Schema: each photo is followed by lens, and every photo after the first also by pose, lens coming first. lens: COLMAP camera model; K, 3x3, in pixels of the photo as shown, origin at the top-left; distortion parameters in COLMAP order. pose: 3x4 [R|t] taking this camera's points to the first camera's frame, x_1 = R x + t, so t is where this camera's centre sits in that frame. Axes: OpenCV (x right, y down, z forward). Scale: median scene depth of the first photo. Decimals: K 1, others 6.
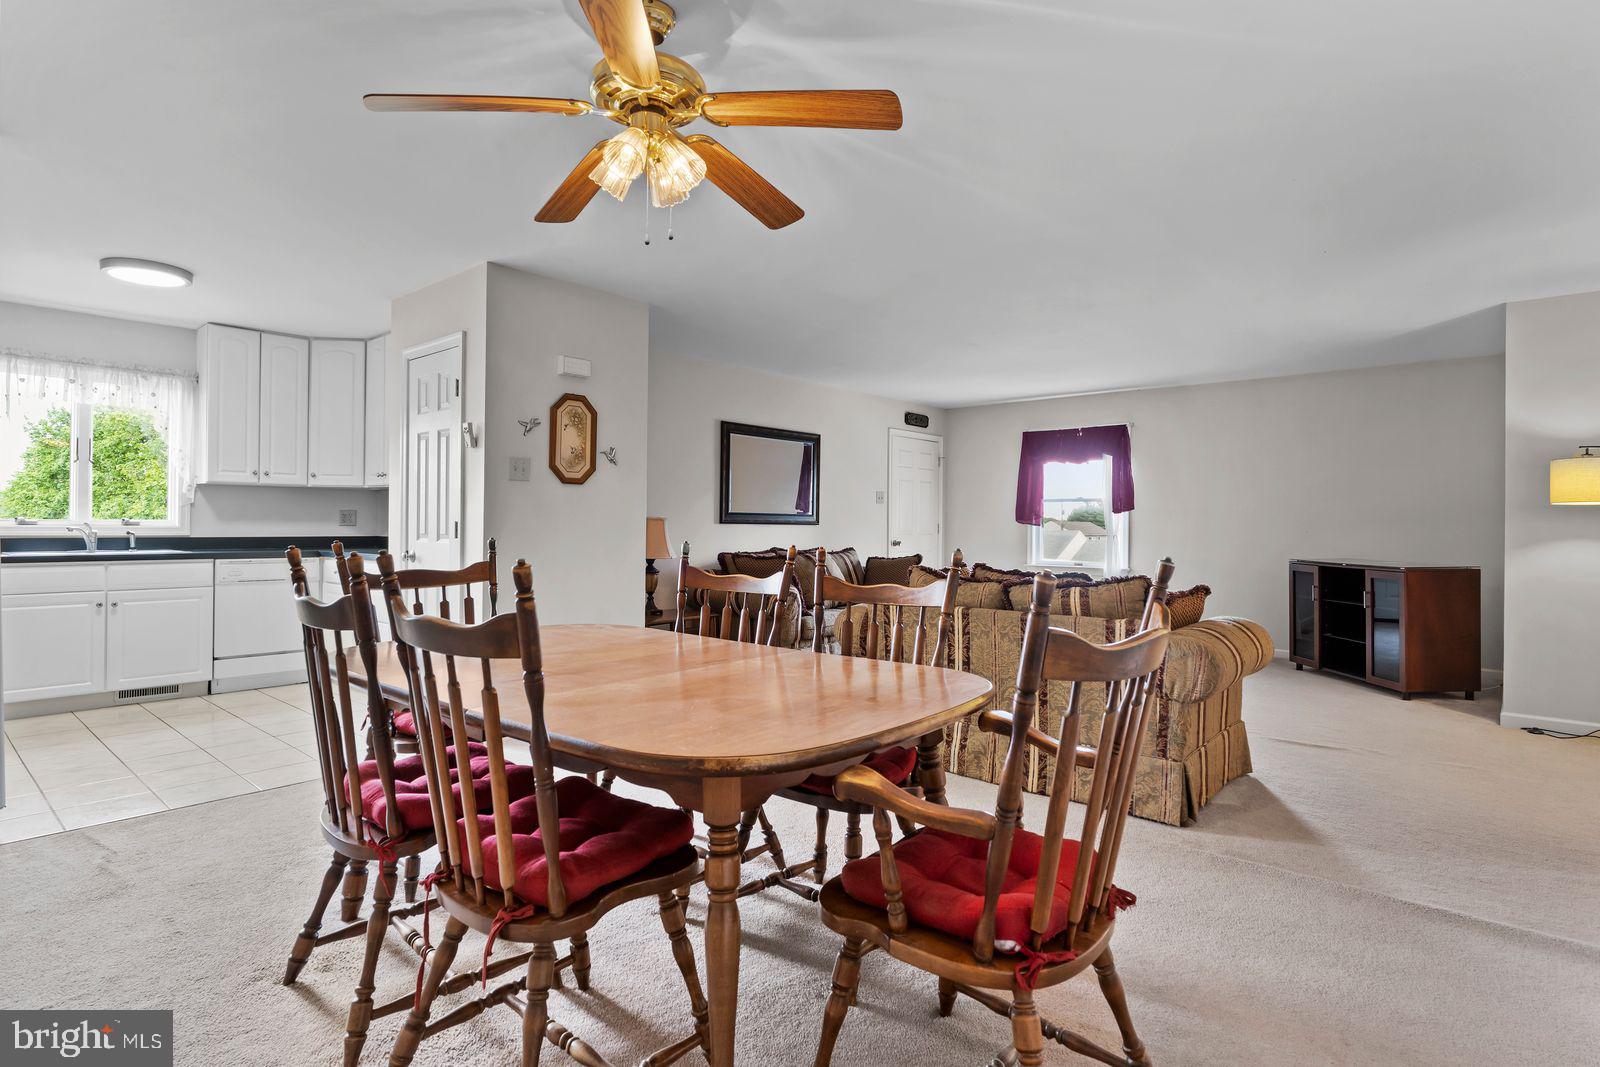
lens RADIAL K [[808.4, 0, 795.1], [0, 808.4, 532.1], [0, 0, 1]] dist [-0.000911, 0.000143]
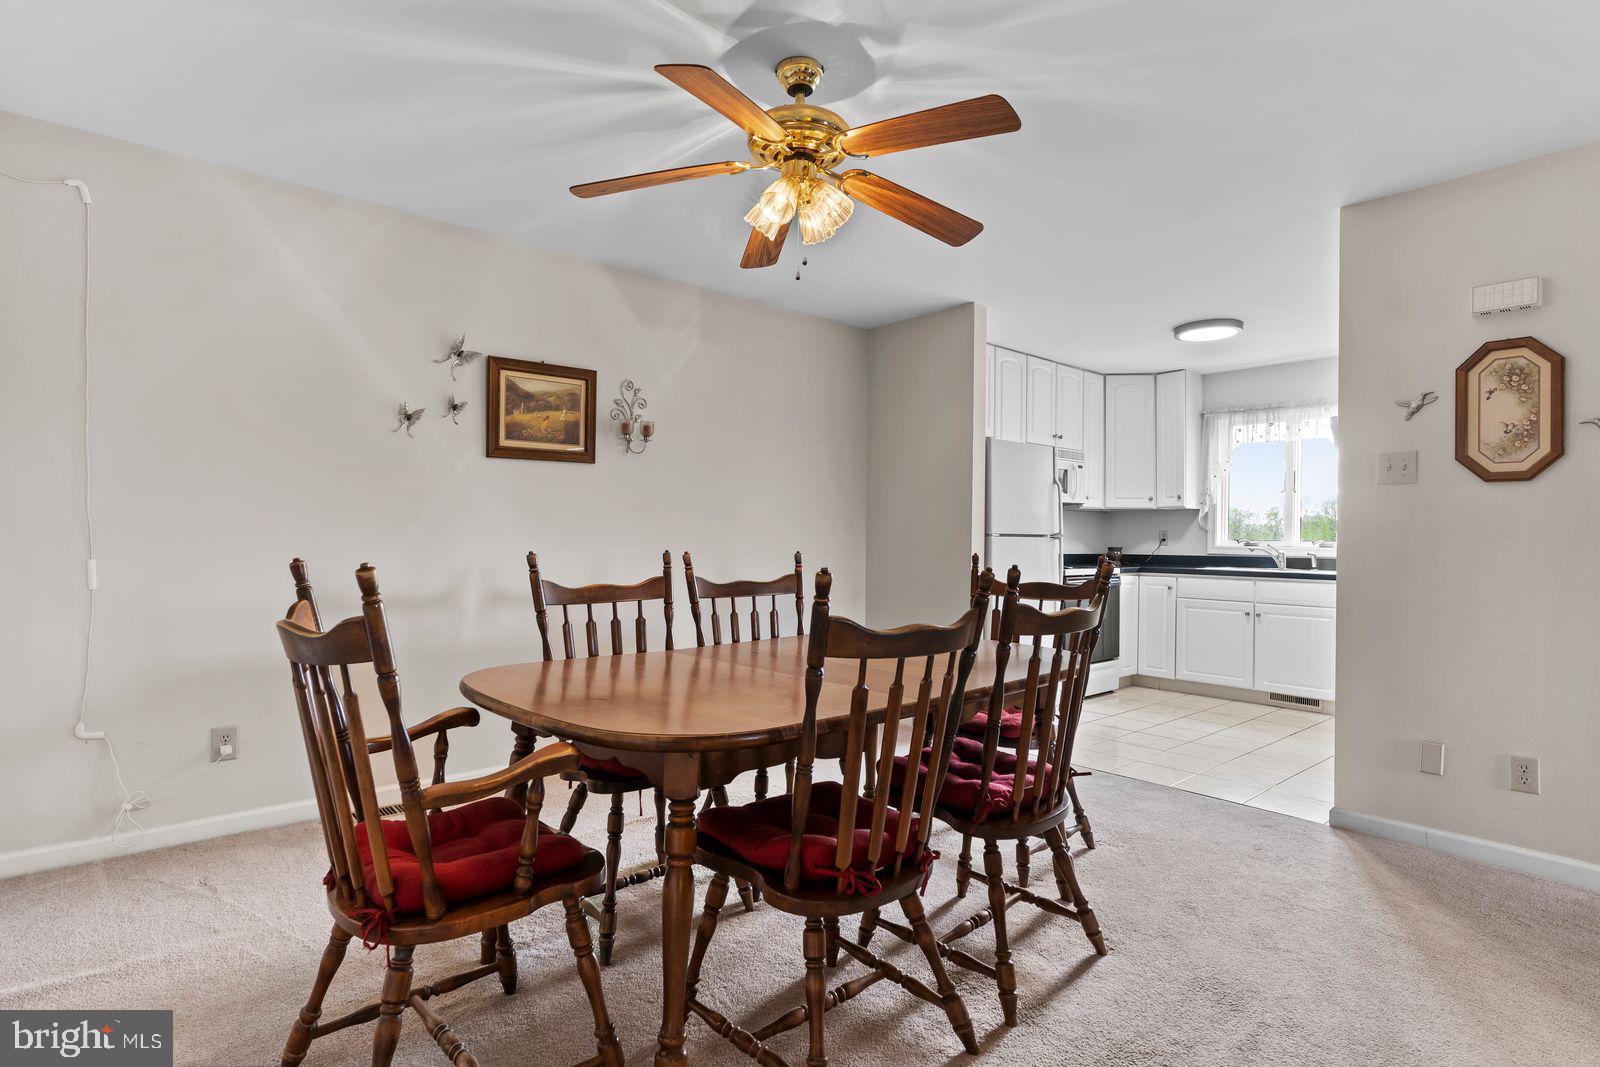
lens RADIAL K [[808.4, 0, 795.1], [0, 808.4, 532.1], [0, 0, 1]] dist [-0.000911, 0.000143]
pose [[-0.135928, -0.014976, -0.990606, 0.422327], [-0.021959, 0.999686, -0.012100, -0.000450], [0.990475, 0.020108, -0.136214, 0.537941]]
